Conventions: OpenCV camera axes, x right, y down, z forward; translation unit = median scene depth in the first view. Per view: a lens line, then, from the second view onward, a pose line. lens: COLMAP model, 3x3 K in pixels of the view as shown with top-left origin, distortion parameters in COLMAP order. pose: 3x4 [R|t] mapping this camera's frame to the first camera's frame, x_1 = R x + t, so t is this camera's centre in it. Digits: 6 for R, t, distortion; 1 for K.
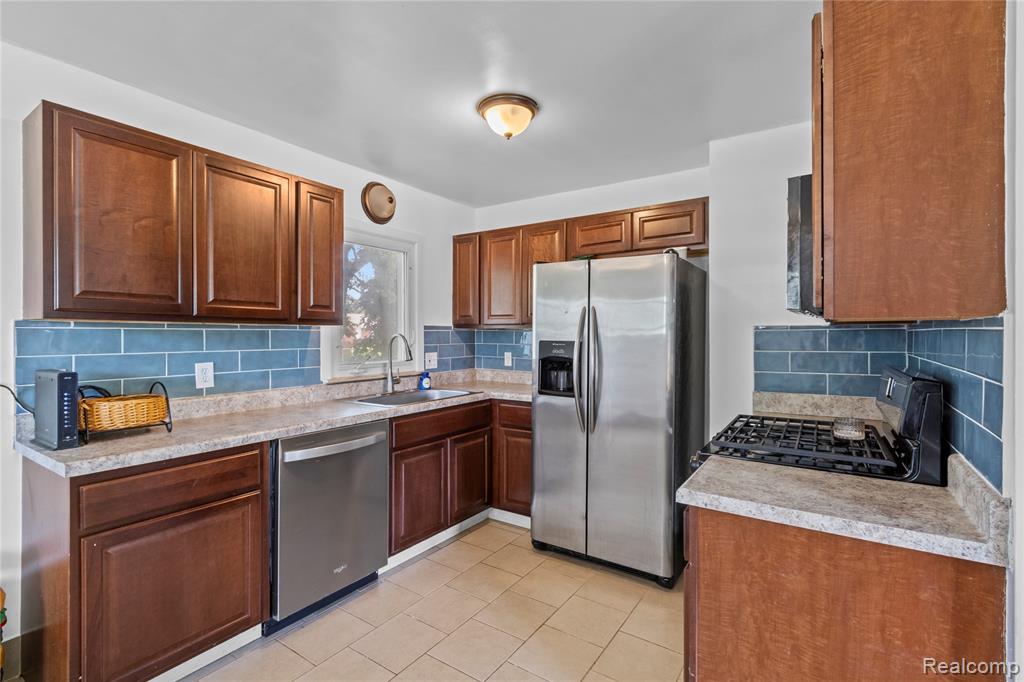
lens RADIAL K [[475.7, 0, 515.0], [0, 475.7, 335.3], [0, 0, 1]] dist [0.000928, -0.000059]
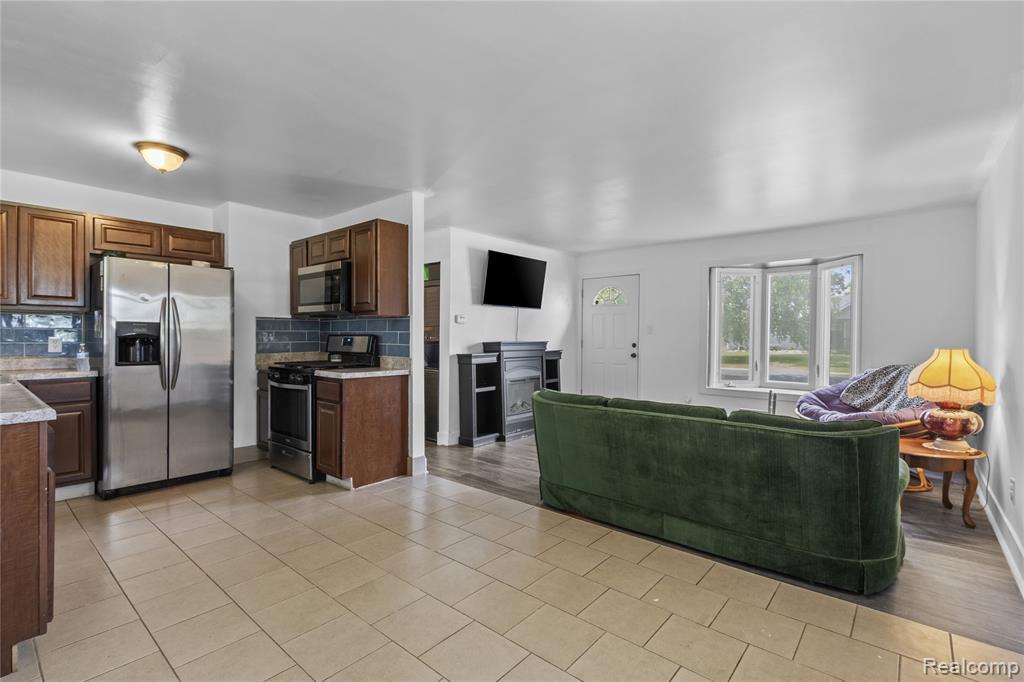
lens RADIAL K [[468.1, 0, 512.0], [0, 468.1, 341.0], [0, 0, 1]] dist [0.003381, -0.000490]
pose [[0.111027, -0.009815, 0.993769, -1.082520], [-0.001853, 0.999947, 0.010084, 0.049580], [-0.993816, -0.002961, 0.111003, -0.135903]]
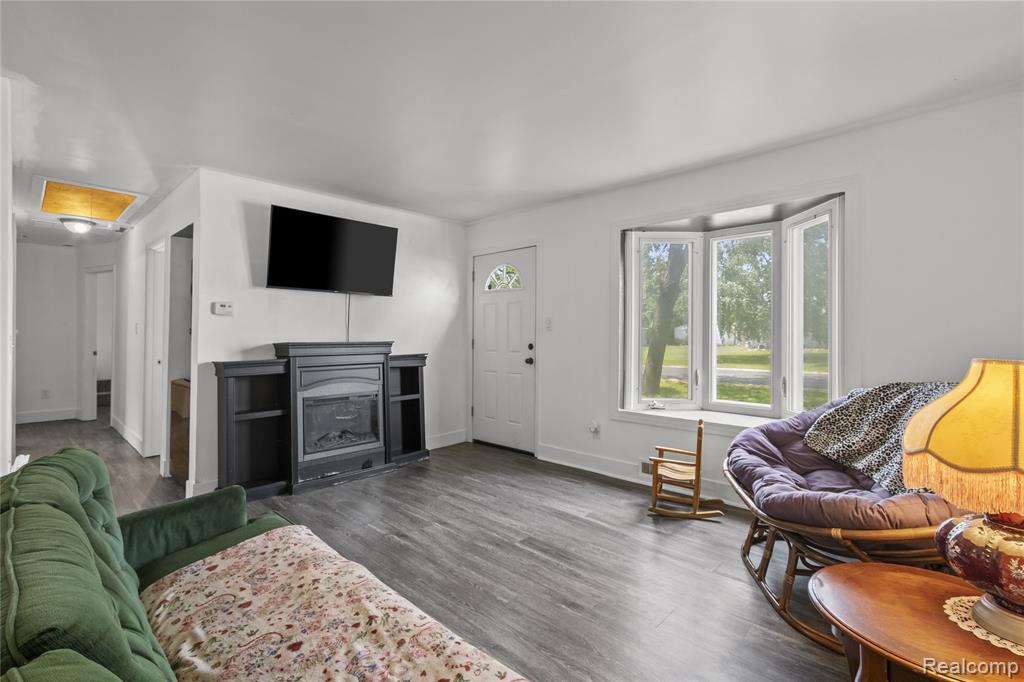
lens RADIAL K [[468.1, 0, 511.1], [0, 468.1, 331.2], [0, 0, 1]] dist [0.000186, -0.000116]
pose [[0.161945, 0.007568, 0.986771, -0.290453], [0.001524, 0.999967, -0.007920, 0.052902], [-0.986799, 0.002786, 0.161929, -0.710913]]
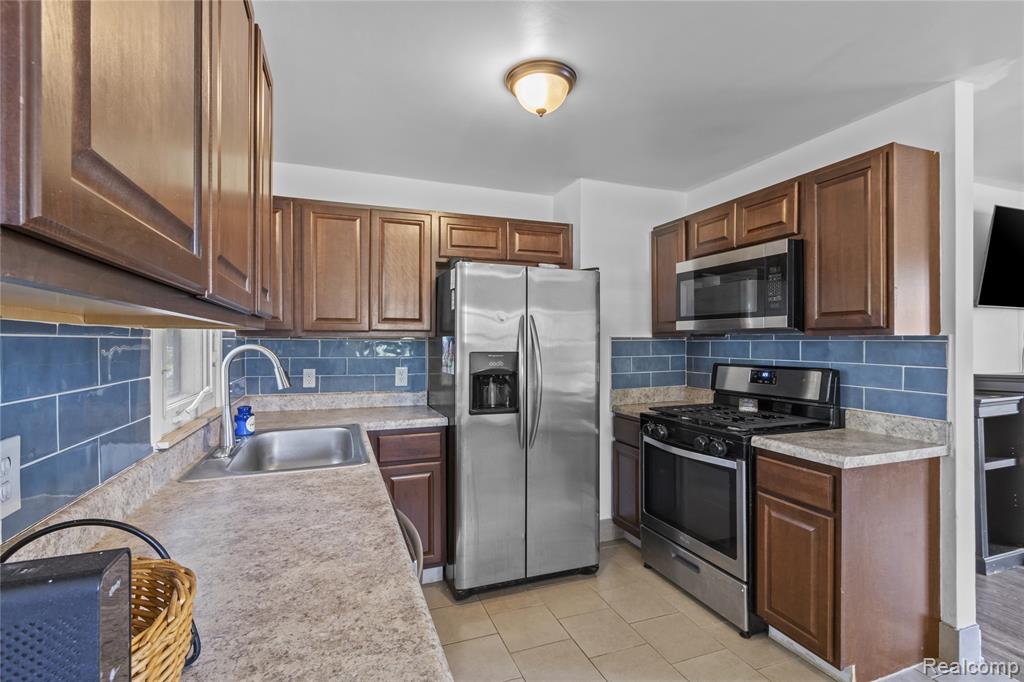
lens RADIAL K [[468.1, 0, 512.0], [0, 468.1, 341.0], [0, 0, 1]] dist [0.003381, -0.000490]
pose [[0.579720, 0.000656, 0.814816, -0.626861], [0.003555, 0.999988, -0.003334, -0.005973], [-0.814808, 0.004830, 0.579710, 0.479906]]
